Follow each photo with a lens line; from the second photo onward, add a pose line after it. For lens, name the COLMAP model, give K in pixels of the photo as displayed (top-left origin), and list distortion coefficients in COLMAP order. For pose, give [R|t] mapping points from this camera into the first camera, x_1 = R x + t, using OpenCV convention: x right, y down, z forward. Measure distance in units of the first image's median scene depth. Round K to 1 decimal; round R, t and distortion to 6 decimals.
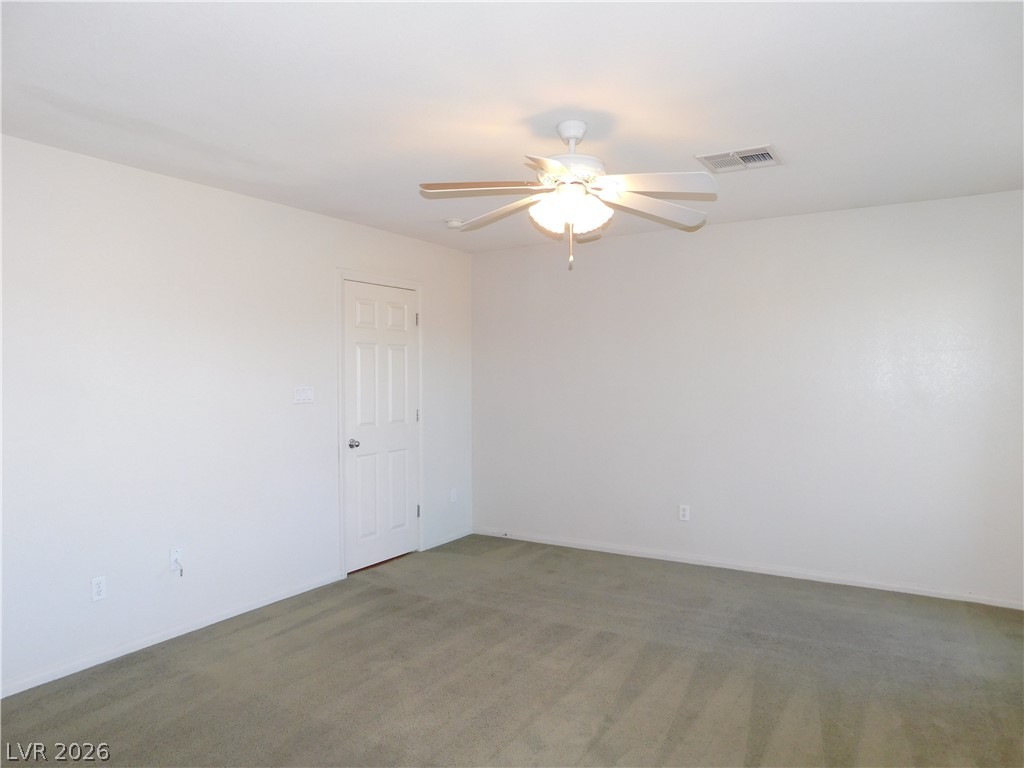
lens RADIAL K [[678.8, 0, 508.1], [0, 678.8, 384.2], [0, 0, 1]] dist [-0.067745, 0.059331]
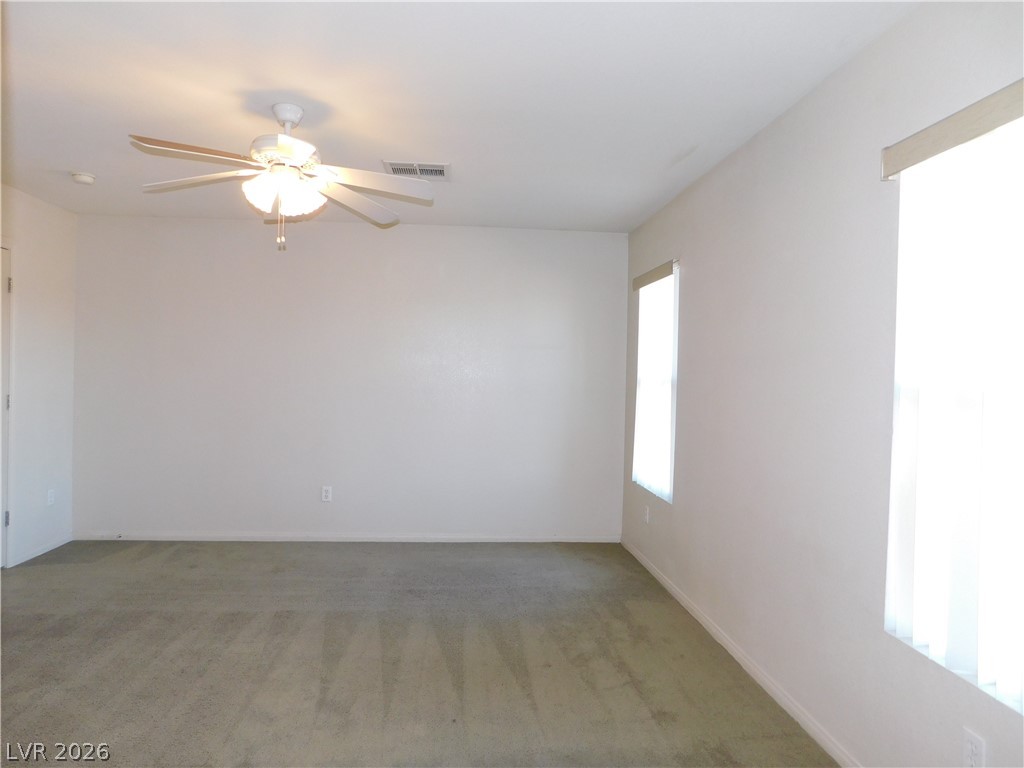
lens RADIAL K [[678.8, 0, 509.5], [0, 678.8, 381.9], [0, 0, 1]] dist [-0.067745, 0.059331]
pose [[0.807029, 0.014747, 0.590328, -0.204009], [-0.016696, 0.999858, -0.002152, 0.022522], [-0.590276, -0.008119, 0.807161, -0.016272]]
